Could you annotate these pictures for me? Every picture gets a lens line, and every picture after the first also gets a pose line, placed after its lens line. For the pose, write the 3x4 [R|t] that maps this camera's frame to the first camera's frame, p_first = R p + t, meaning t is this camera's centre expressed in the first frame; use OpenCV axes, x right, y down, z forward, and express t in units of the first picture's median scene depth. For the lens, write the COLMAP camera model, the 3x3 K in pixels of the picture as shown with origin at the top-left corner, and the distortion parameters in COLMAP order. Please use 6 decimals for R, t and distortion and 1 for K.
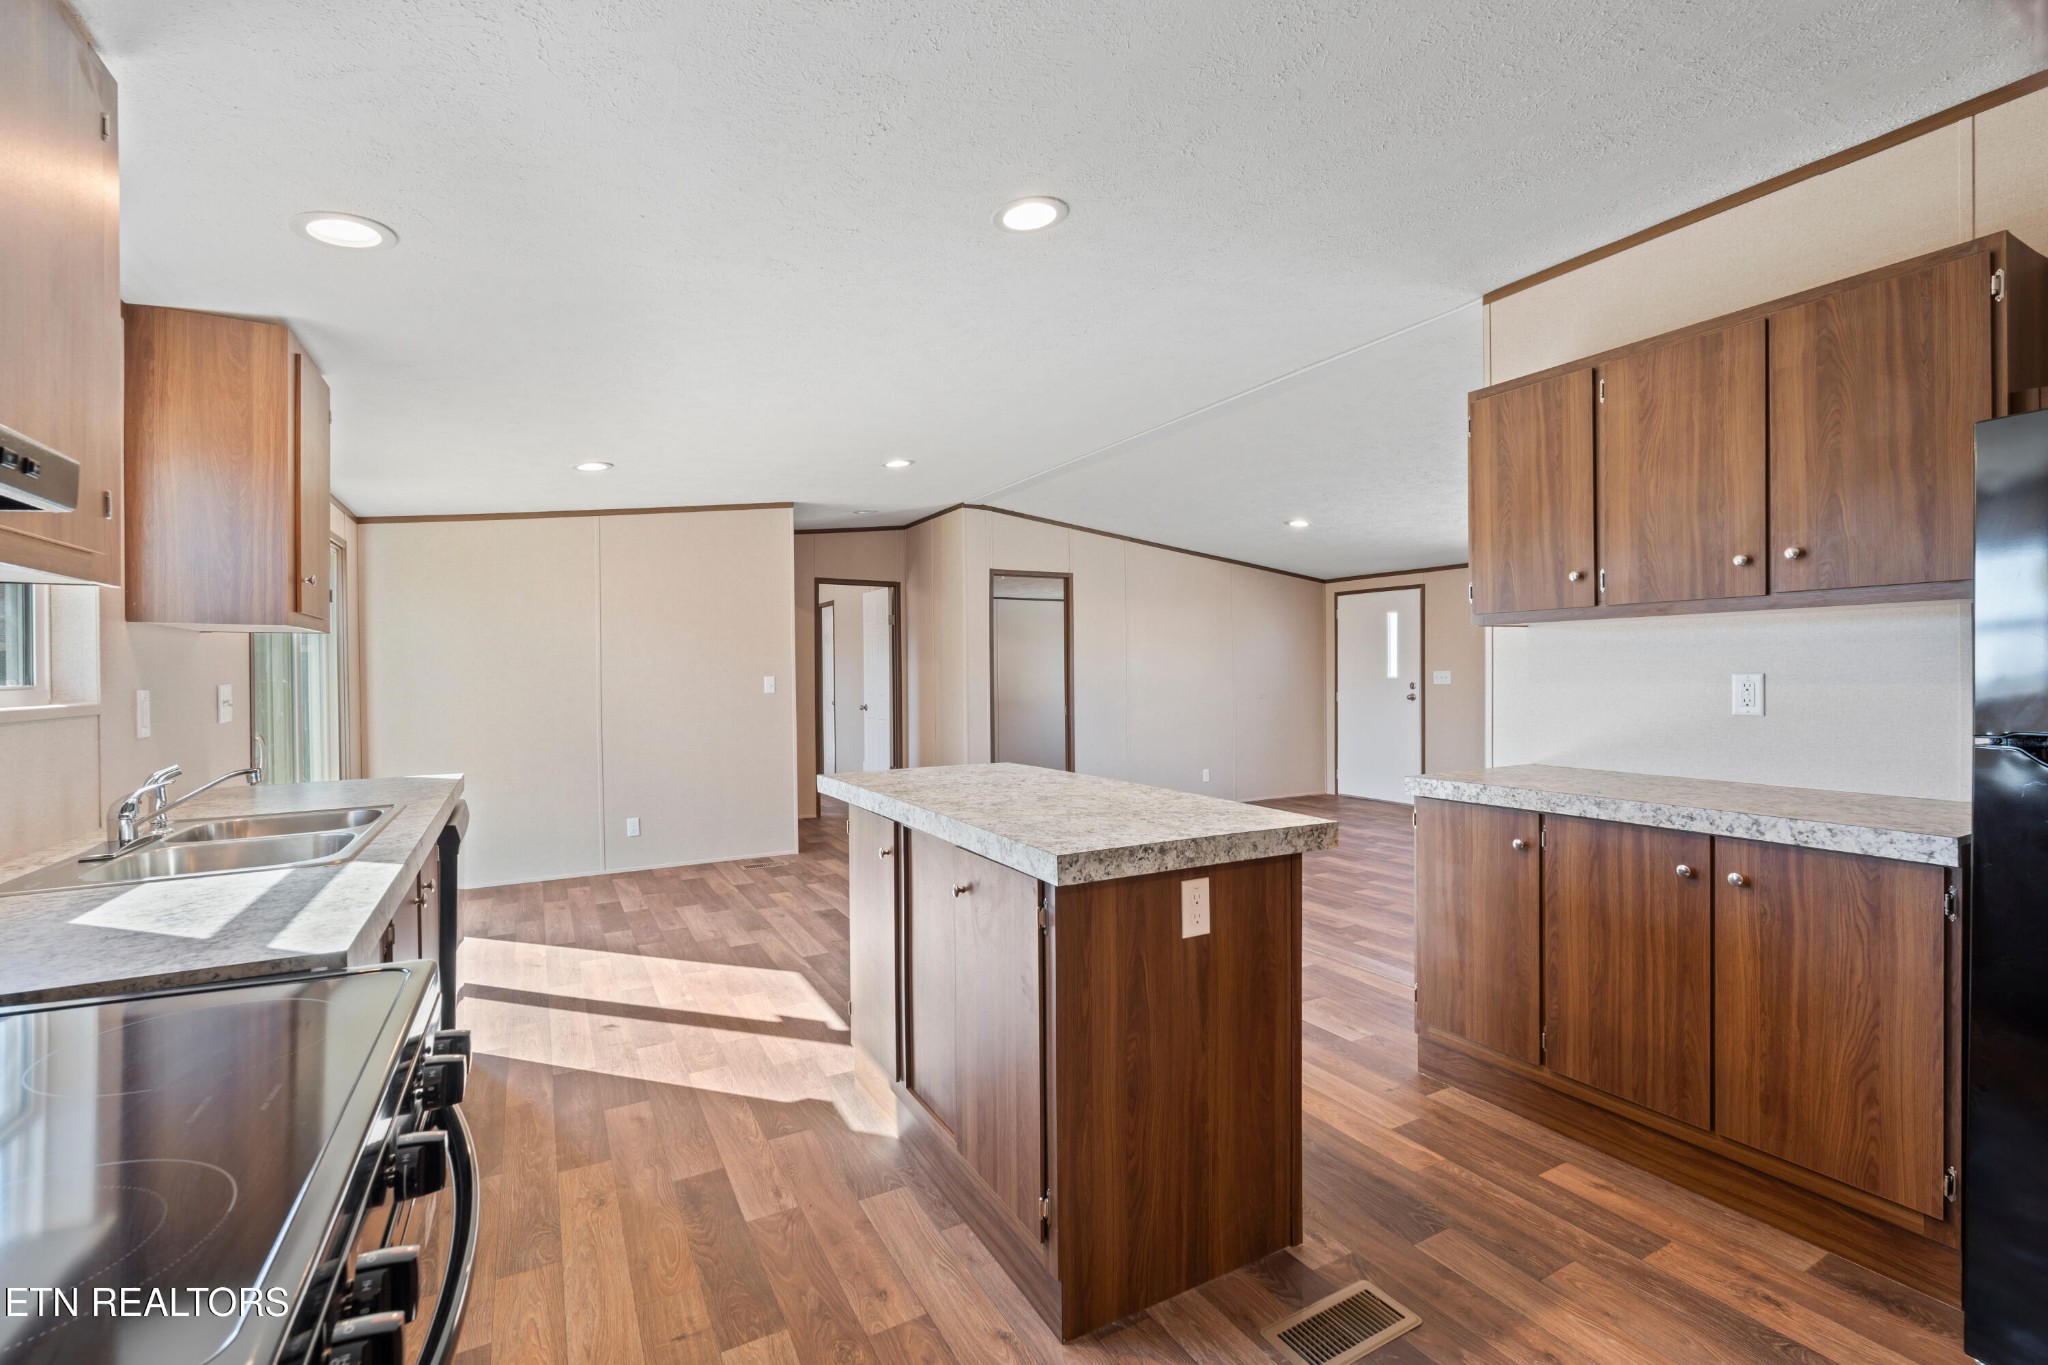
lens RADIAL K [[900.7, 0, 1016.3], [0, 900.7, 676.9], [0, 0, 1]] dist [-0.005150, 0.001127]
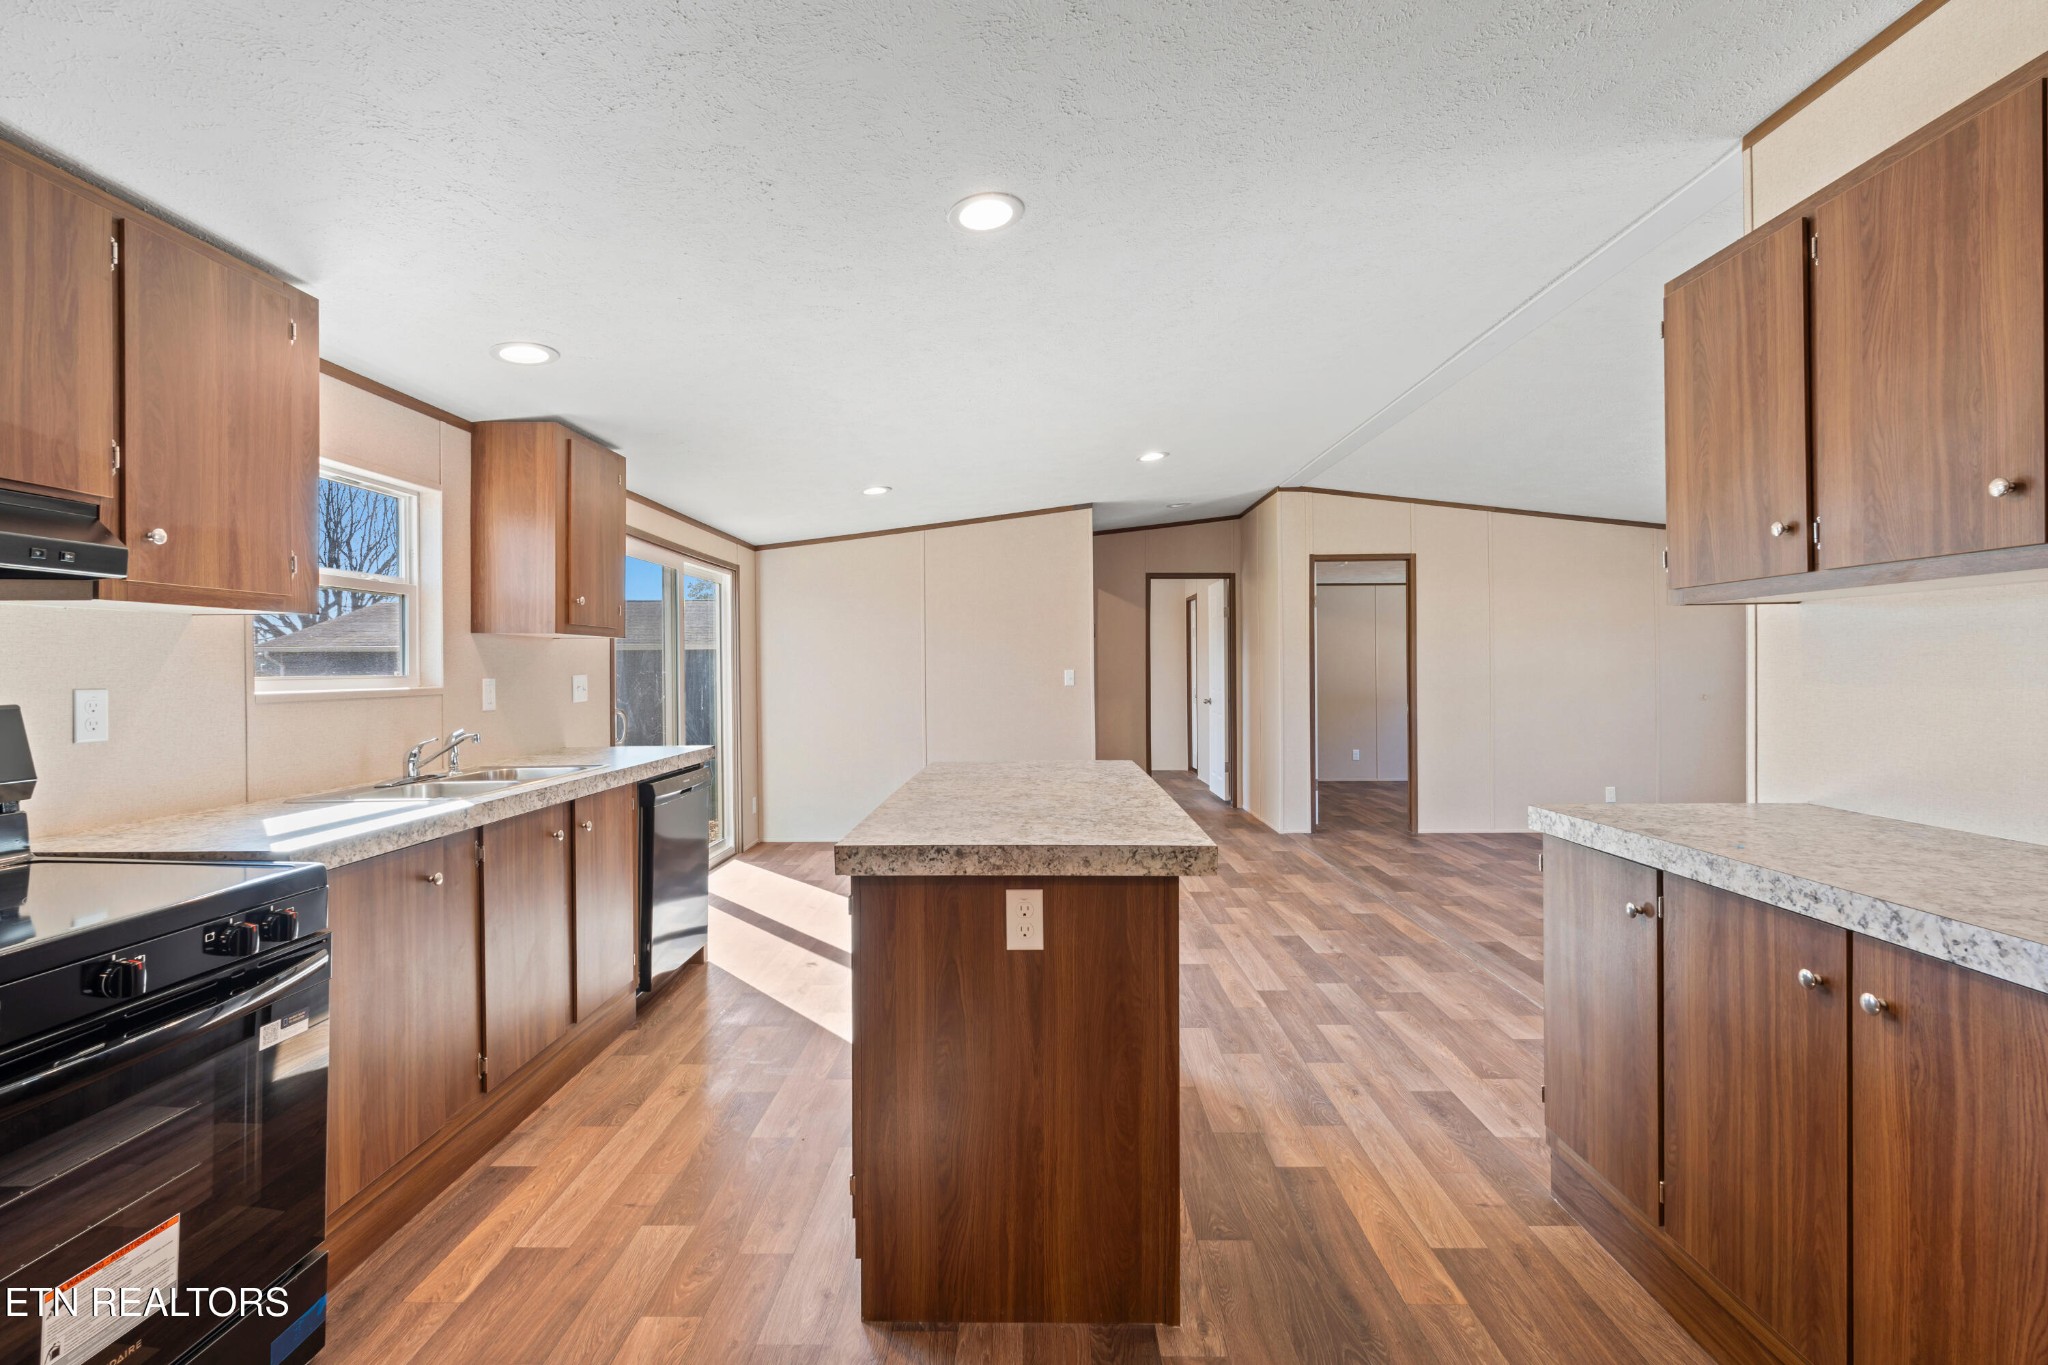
lens RADIAL K [[900.7, 0, 1013.3], [0, 900.7, 667.9], [0, 0, 1]] dist [-0.005150, 0.001127]
pose [[0.865924, 0.002669, -0.500169, 0.522955], [-0.003253, 0.999995, -0.000296, -0.005767], [0.500165, 0.001883, 0.865928, 0.140104]]
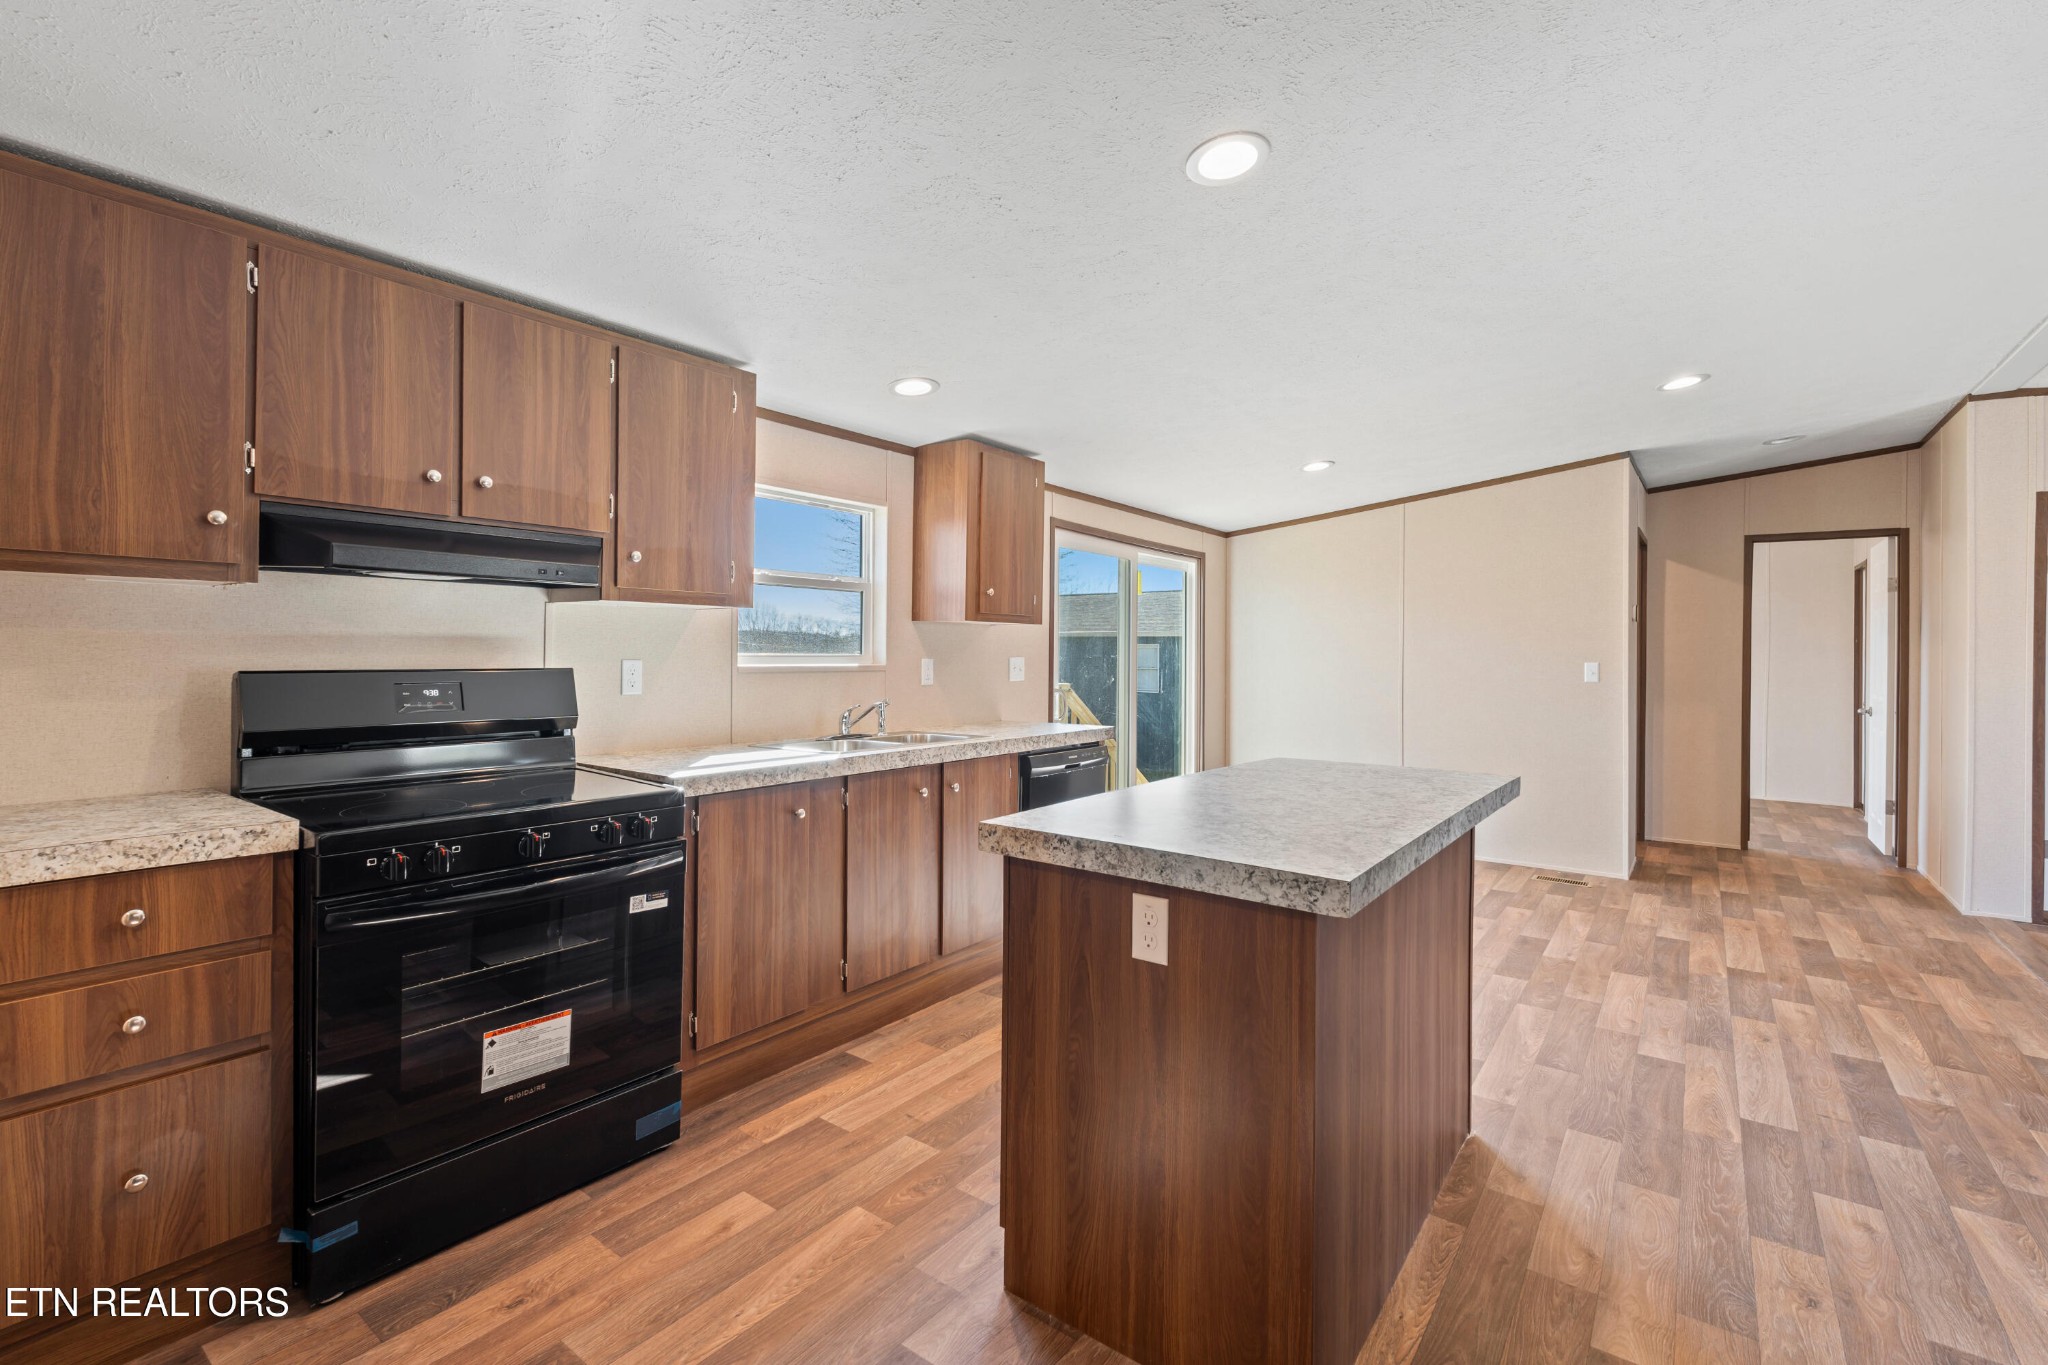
lens RADIAL K [[900.7, 0, 1011.4], [0, 900.7, 653.9], [0, 0, 1]] dist [-0.005150, 0.001127]
pose [[0.405749, 0.012807, -0.913895, 0.739599], [-0.018731, 0.999808, 0.005695, -0.008594], [0.913793, 0.014807, 0.405911, 0.414135]]
